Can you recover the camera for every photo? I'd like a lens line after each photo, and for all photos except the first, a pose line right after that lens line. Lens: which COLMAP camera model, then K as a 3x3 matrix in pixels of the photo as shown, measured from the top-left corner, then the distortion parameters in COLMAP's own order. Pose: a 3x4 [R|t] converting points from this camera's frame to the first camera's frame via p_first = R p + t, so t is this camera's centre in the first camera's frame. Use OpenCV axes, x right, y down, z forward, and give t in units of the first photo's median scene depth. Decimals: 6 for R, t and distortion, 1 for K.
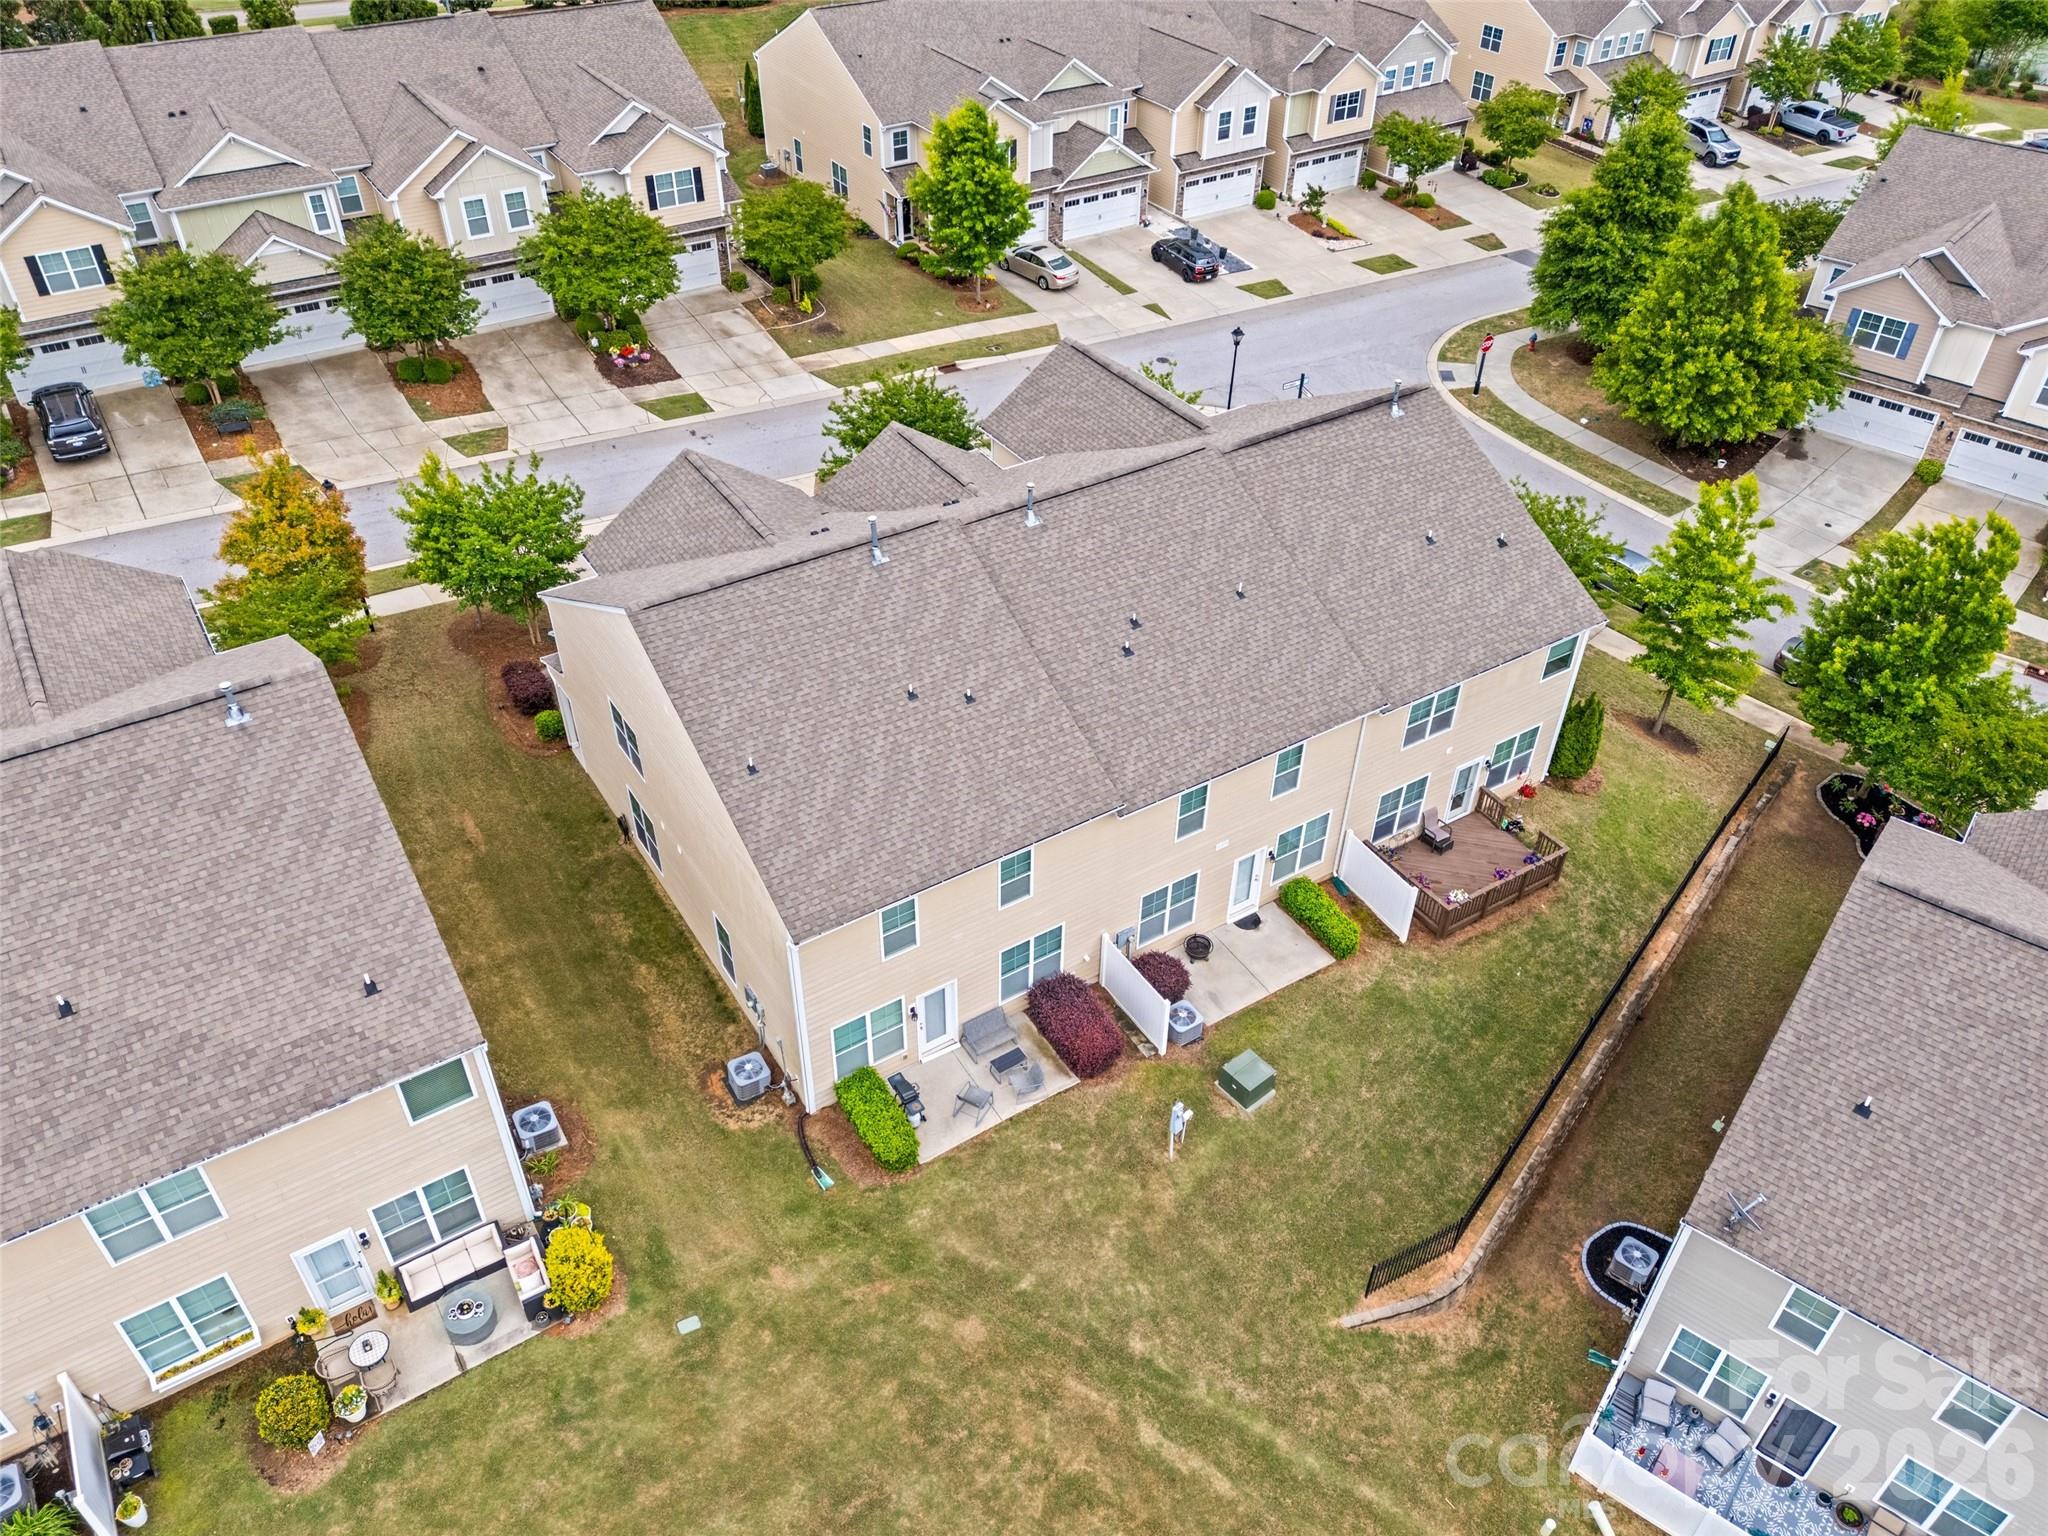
lens RADIAL K [[1521.5, 0, 1026.9], [0, 1521.5, 769.0], [0, 0, 1]] dist [0.058610, -0.038339]
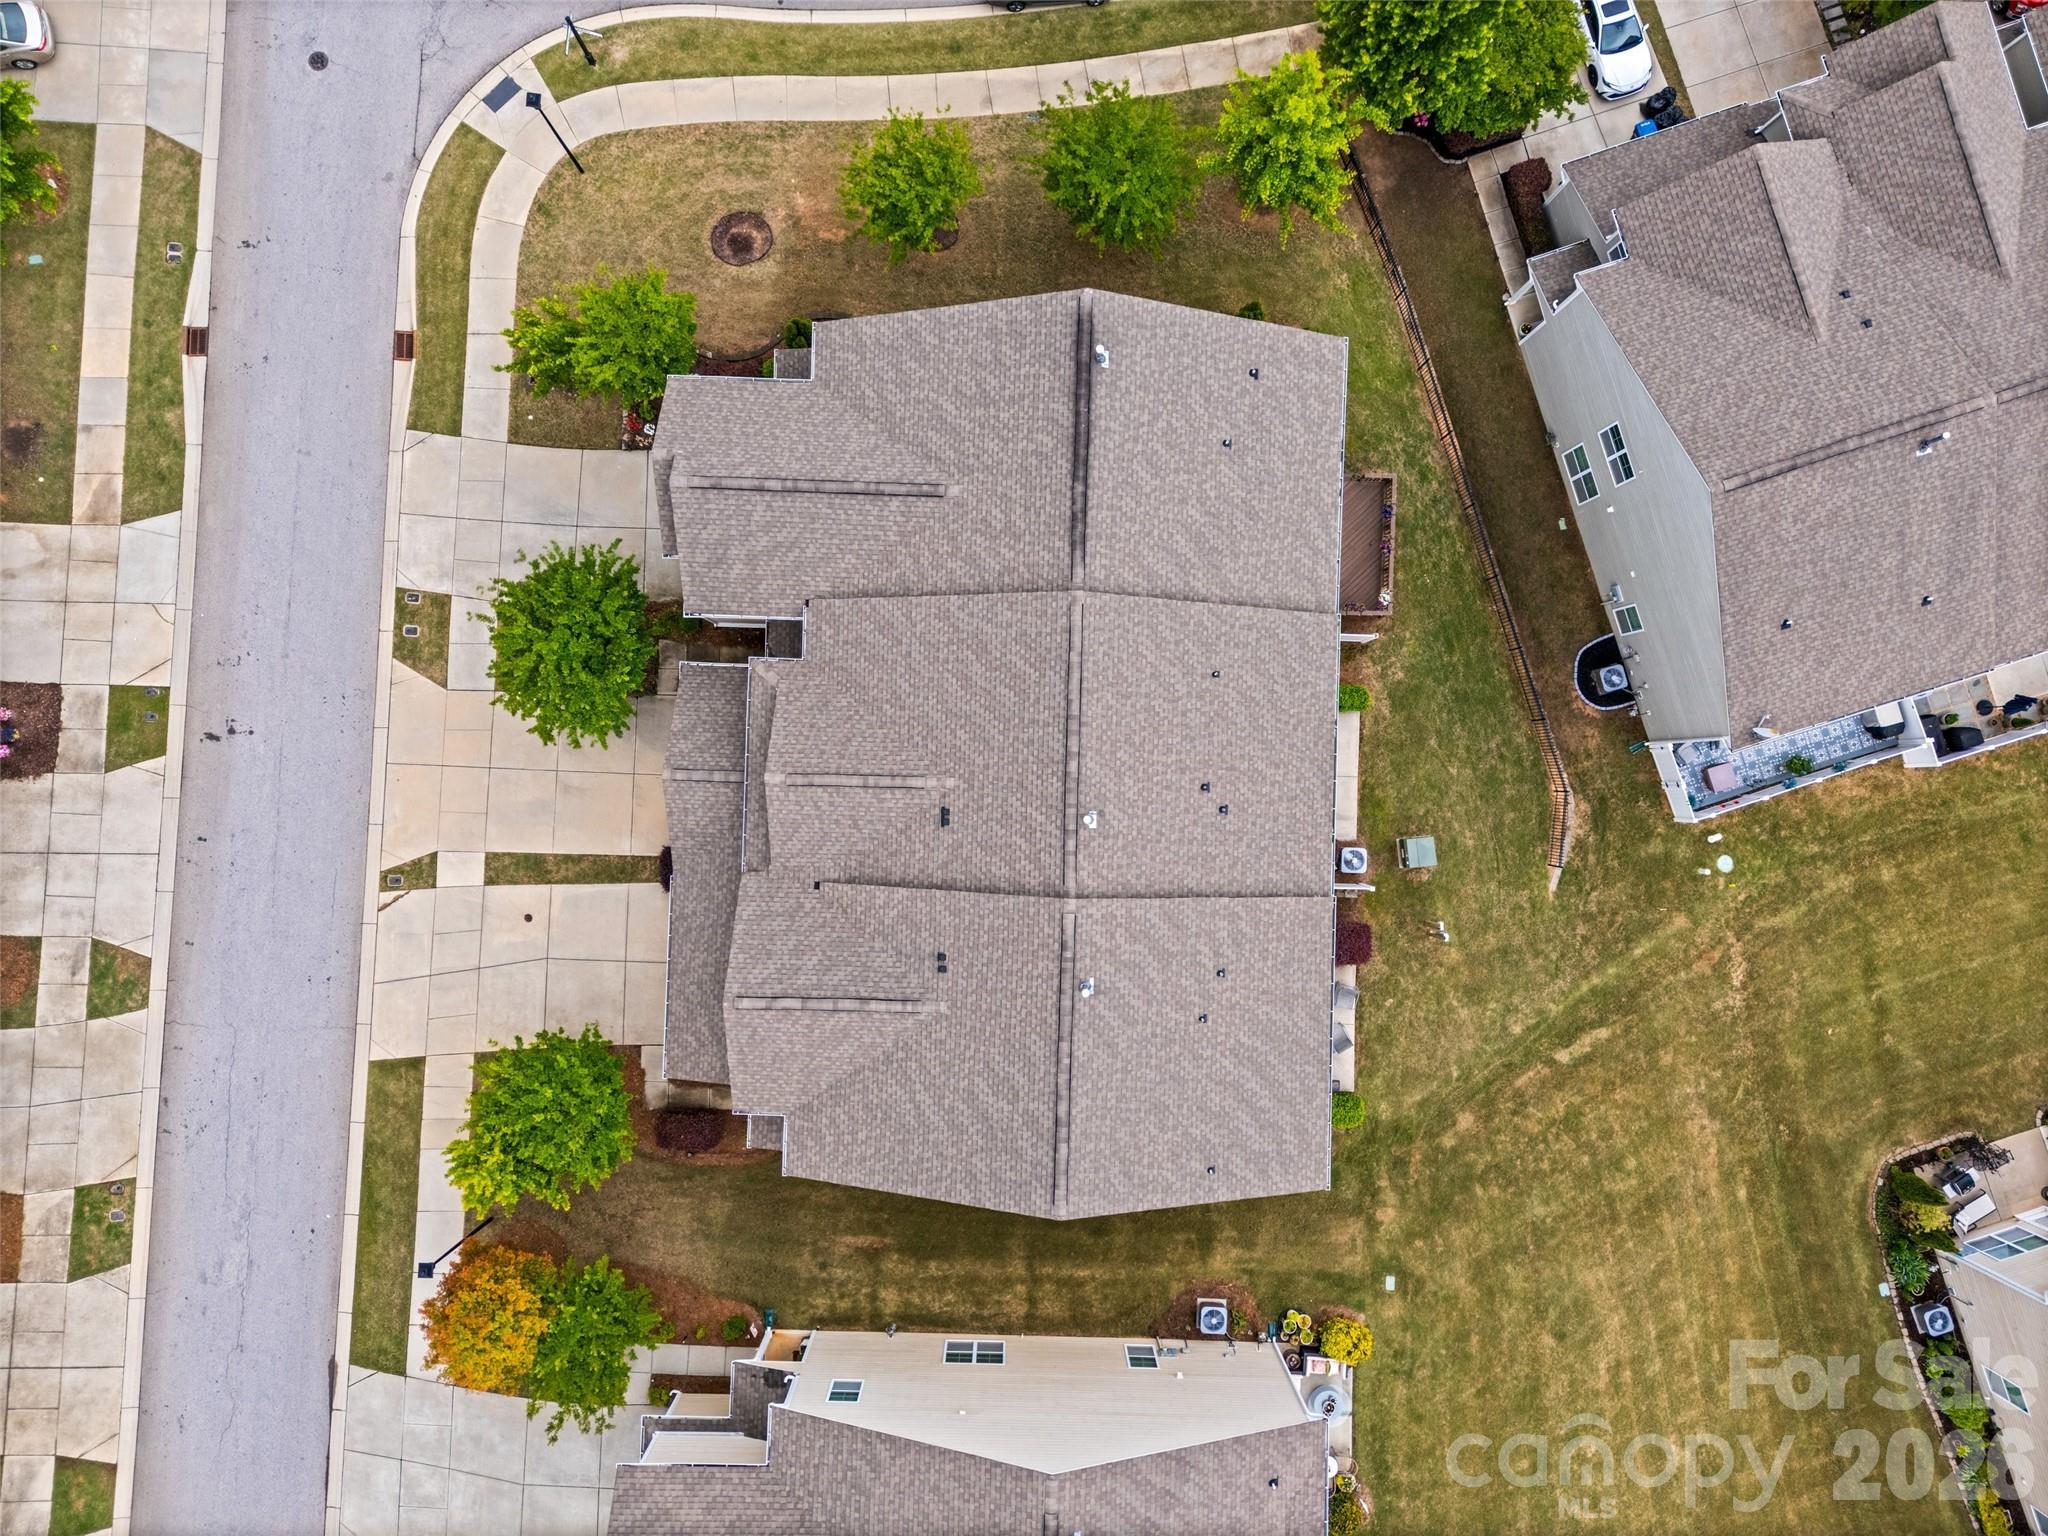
lens RADIAL K [[1521.5, 0, 1021.7], [0, 1521.5, 767.8], [0, 0, 1]] dist [0.058610, -0.038339]
pose [[0.563876, -0.825856, -0.002366, 0.010848], [0.527921, 0.358246, 0.770038, -1.225287], [-0.635093, -0.435455, 0.637994, 0.439535]]
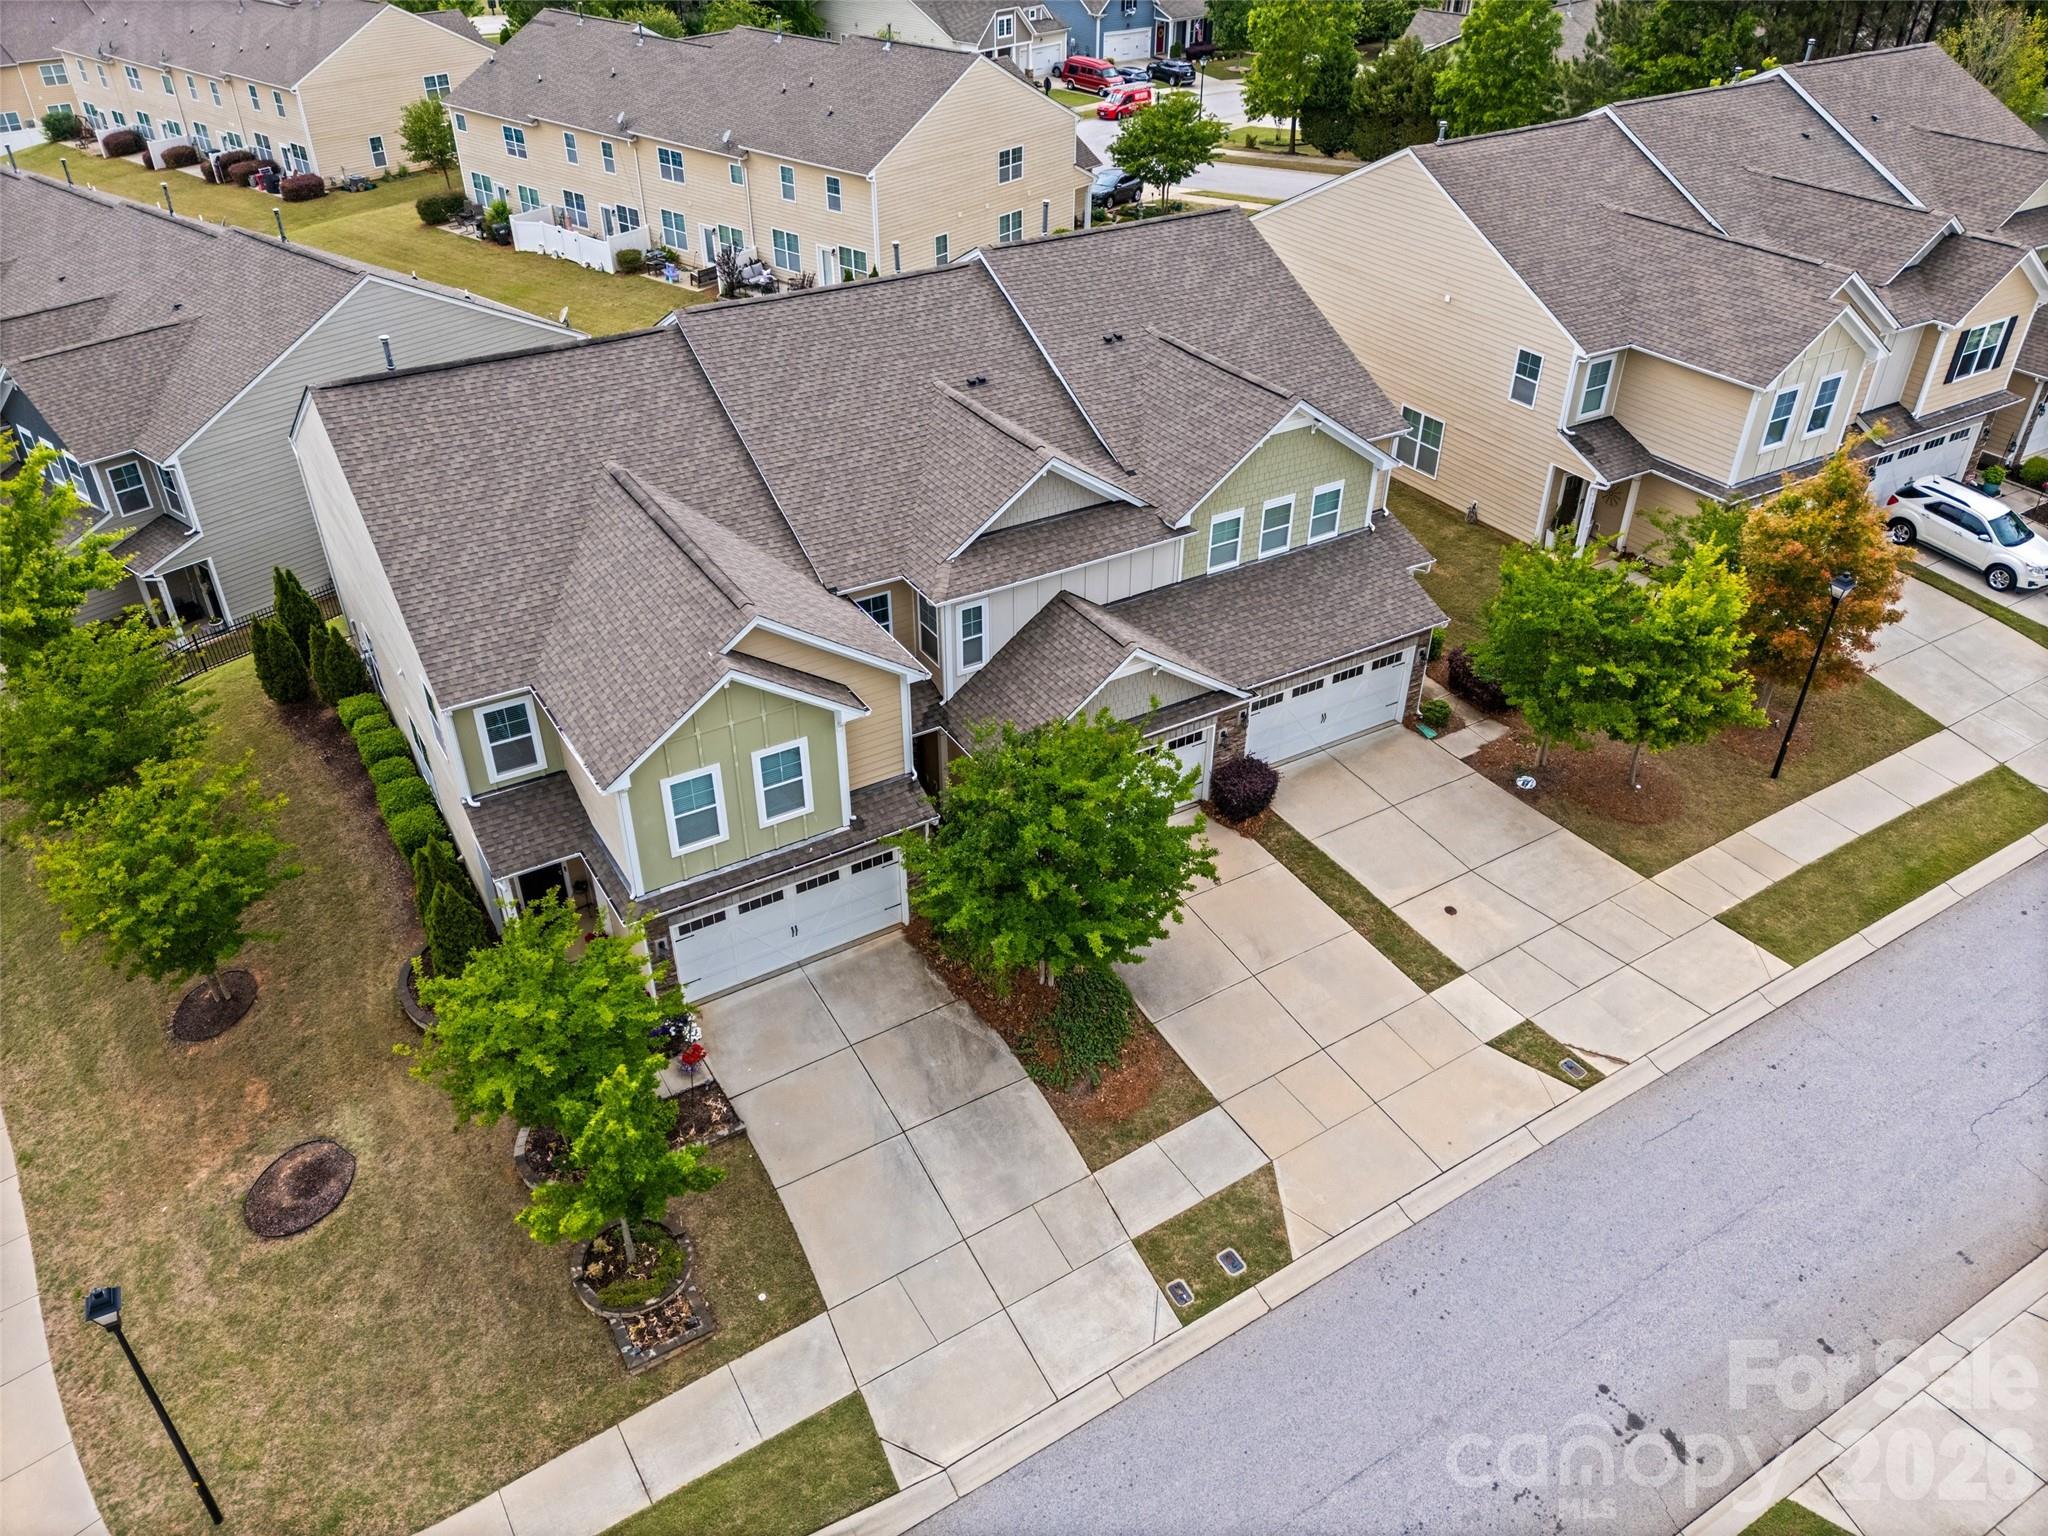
lens RADIAL K [[1521.5, 0, 1023.3], [0, 1521.5, 757.0], [0, 0, 1]] dist [0.058610, -0.038339]
pose [[-0.999526, -0.028849, 0.010790, -0.122944], [0.002220, 0.281949, 0.959427, -1.264767], [-0.030721, 0.958996, -0.281751, 1.924602]]
